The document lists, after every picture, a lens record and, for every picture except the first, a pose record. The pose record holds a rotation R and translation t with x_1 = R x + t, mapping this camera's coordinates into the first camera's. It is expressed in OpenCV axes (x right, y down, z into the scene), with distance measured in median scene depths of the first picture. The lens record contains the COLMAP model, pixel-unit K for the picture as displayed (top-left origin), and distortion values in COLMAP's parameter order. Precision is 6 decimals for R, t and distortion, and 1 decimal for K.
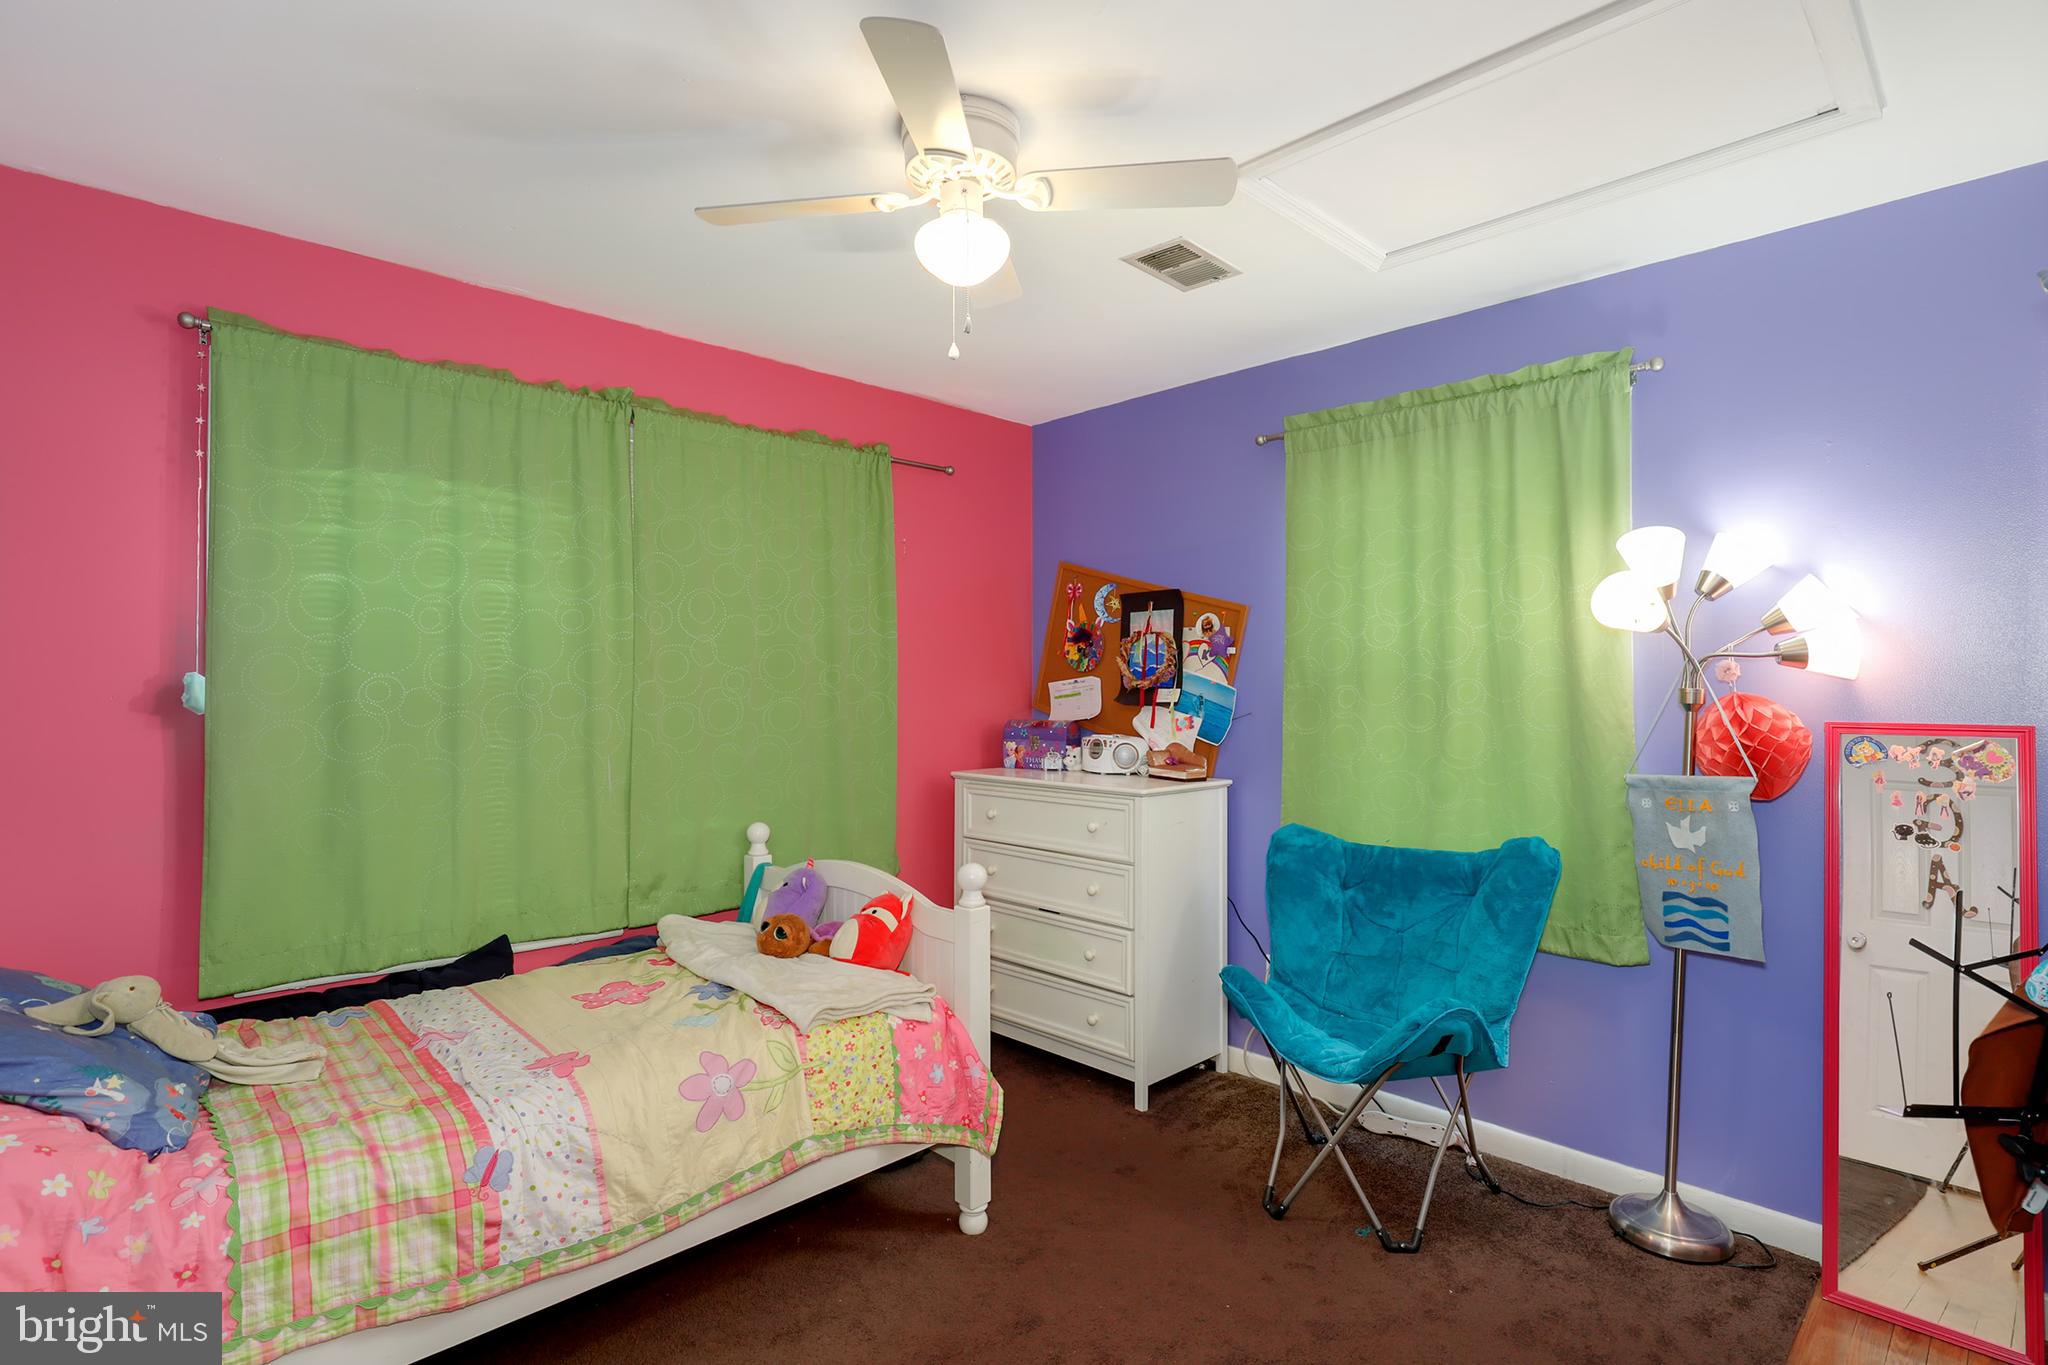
lens RADIAL K [[972.8, 0, 1030.7], [0, 972.8, 695.9], [0, 0, 1]] dist [0.001300, 0.000025]
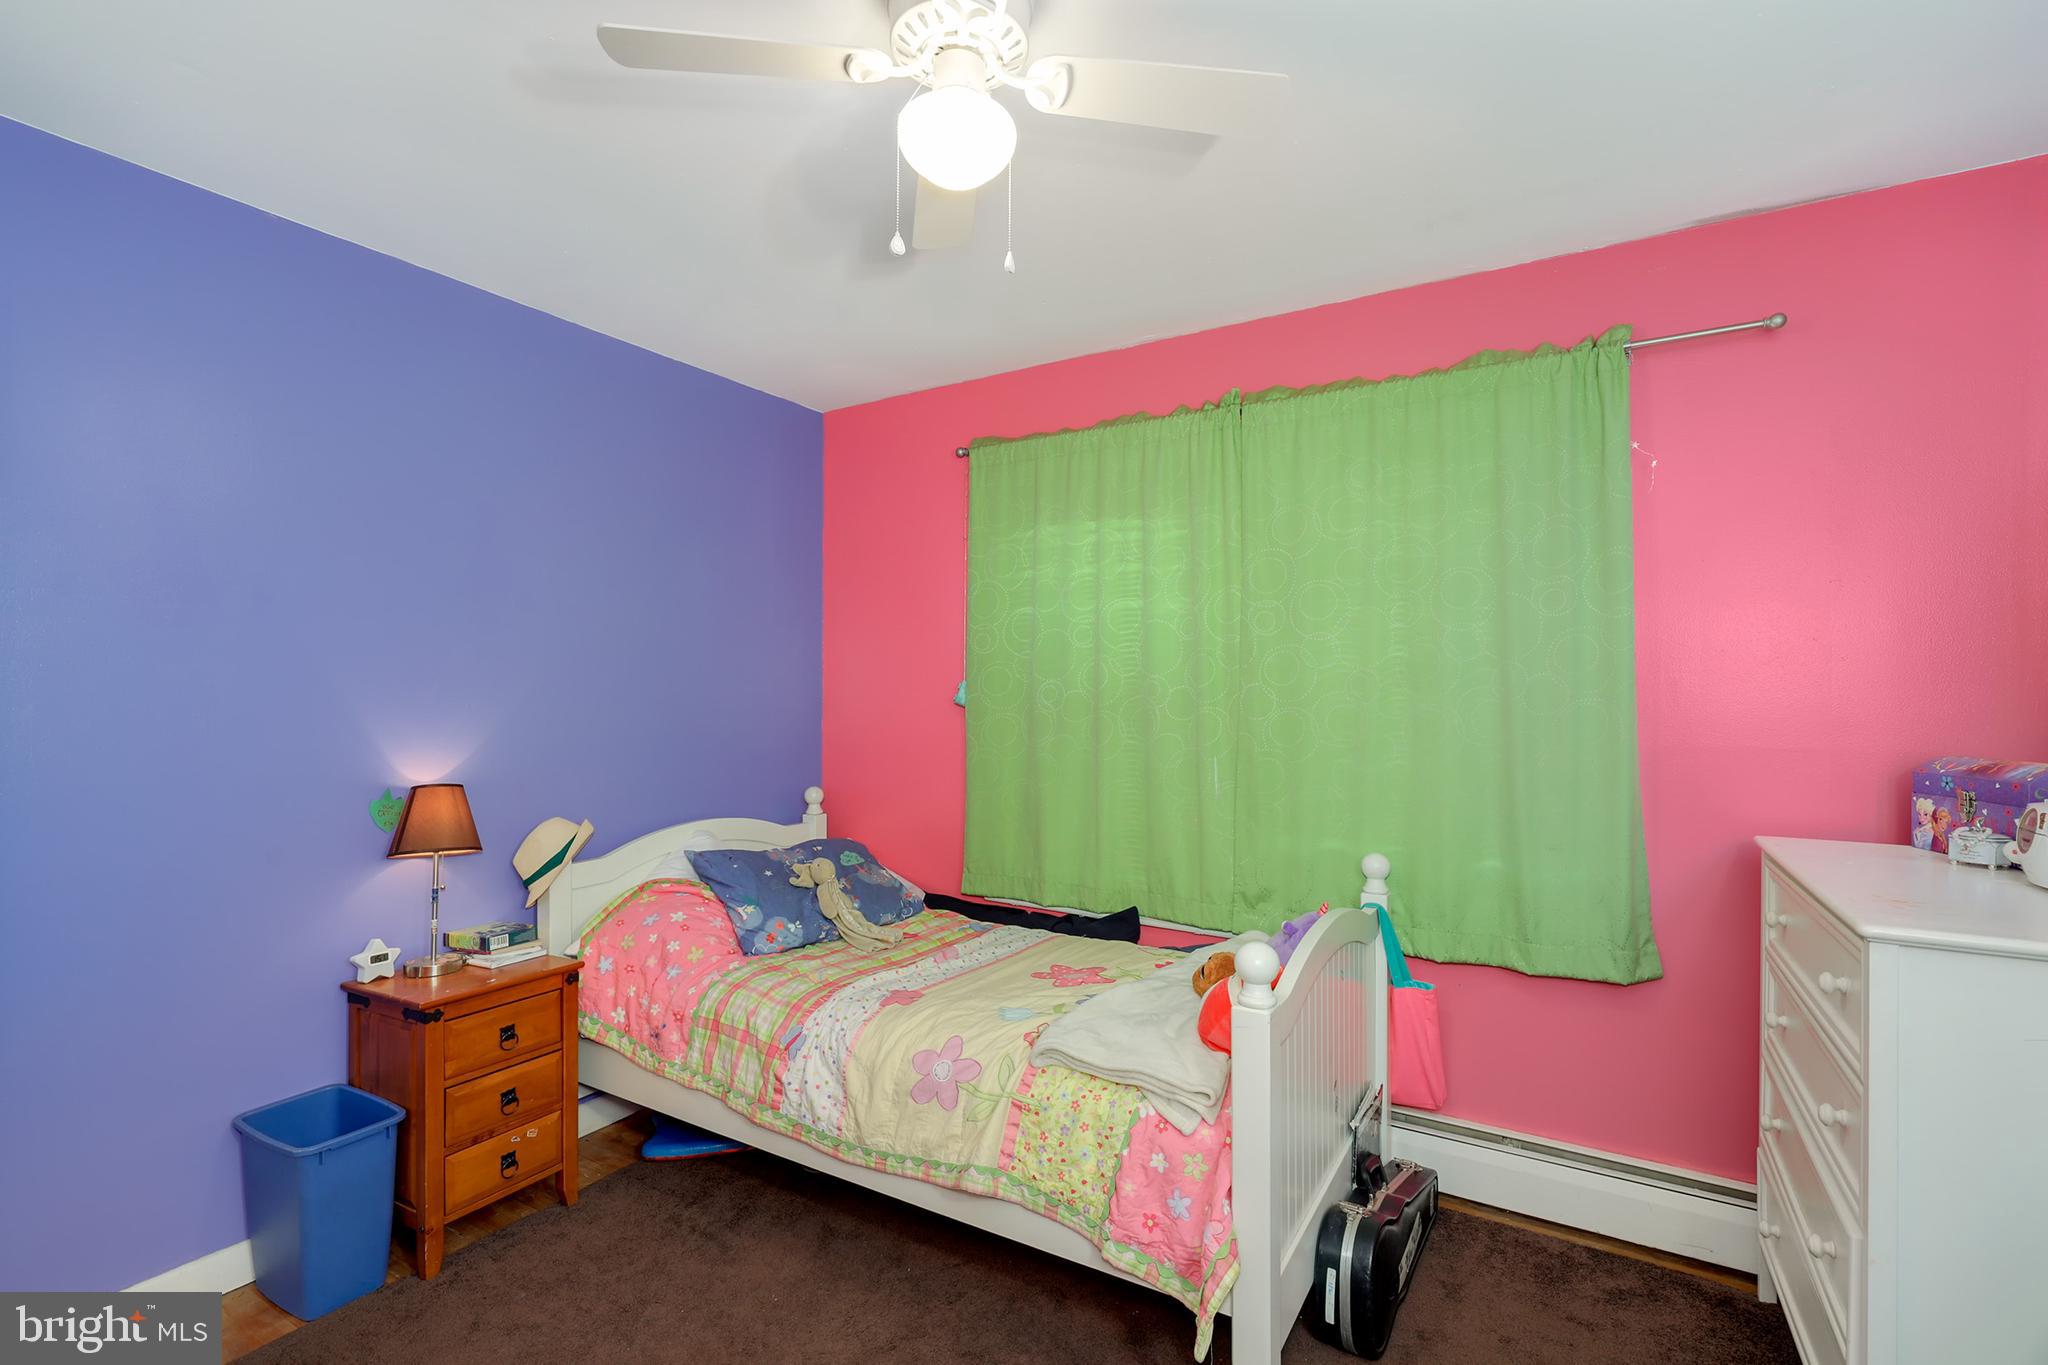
lens RADIAL K [[907.4, 0, 1006.2], [0, 907.4, 704.6], [0, 0, 1]] dist [0.001916, -0.000056]
pose [[0.265190, 0.014123, -0.964093, 0.498840], [-0.012632, 0.999858, 0.011172, -0.002866], [0.964113, 0.009216, 0.265331, 0.634746]]
